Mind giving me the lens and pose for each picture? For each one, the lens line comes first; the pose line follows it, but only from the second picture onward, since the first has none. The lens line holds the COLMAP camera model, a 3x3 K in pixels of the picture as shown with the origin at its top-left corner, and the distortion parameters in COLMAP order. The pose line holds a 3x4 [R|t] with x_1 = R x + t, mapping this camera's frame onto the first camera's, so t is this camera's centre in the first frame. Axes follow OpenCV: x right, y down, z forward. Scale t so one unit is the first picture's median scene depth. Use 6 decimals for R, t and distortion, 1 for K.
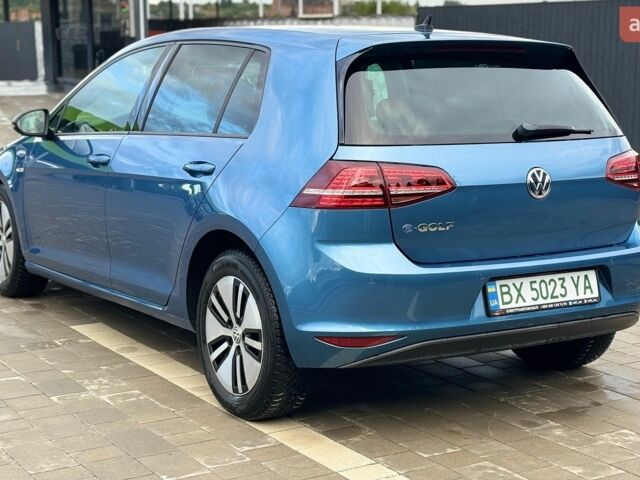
lens RADIAL K [[1177.2, 0, 320.0], [0, 1177.2, 240.0], [0, 0, 1]] dist [0.148379, -0.024470]
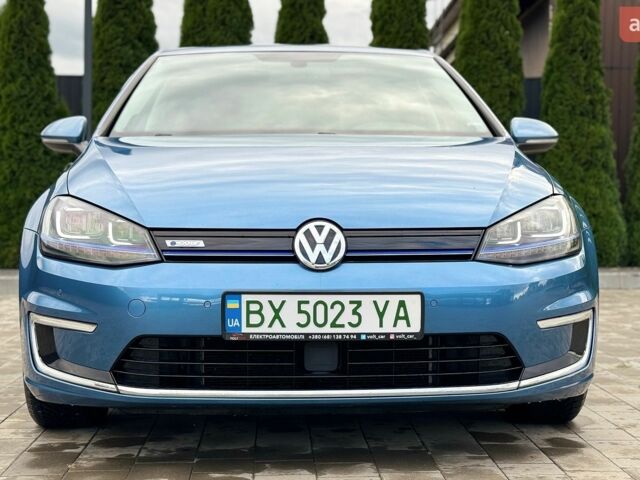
lens RADIAL K [[1177.2, 0, 320.0], [0, 1177.2, 240.0], [0, 0, 1]] dist [0.148379, -0.024470]
pose [[0.868837, 0.144750, -0.473467, 0.531904], [-0.081408, 0.985058, 0.151767, -0.115541], [0.488360, -0.093317, 0.867638, 0.366592]]
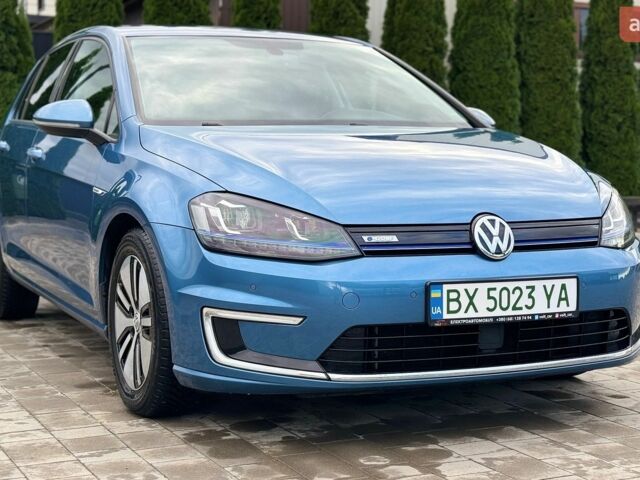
lens RADIAL K [[1177.2, 0, 320.0], [0, 1177.2, 240.0], [0, 0, 1]] dist [0.148379, -0.024470]
pose [[0.985198, 0.139526, -0.099588, 0.138678], [-0.123153, 0.980210, 0.154988, -0.111592], [0.119242, -0.140429, 0.982884, 0.174832]]
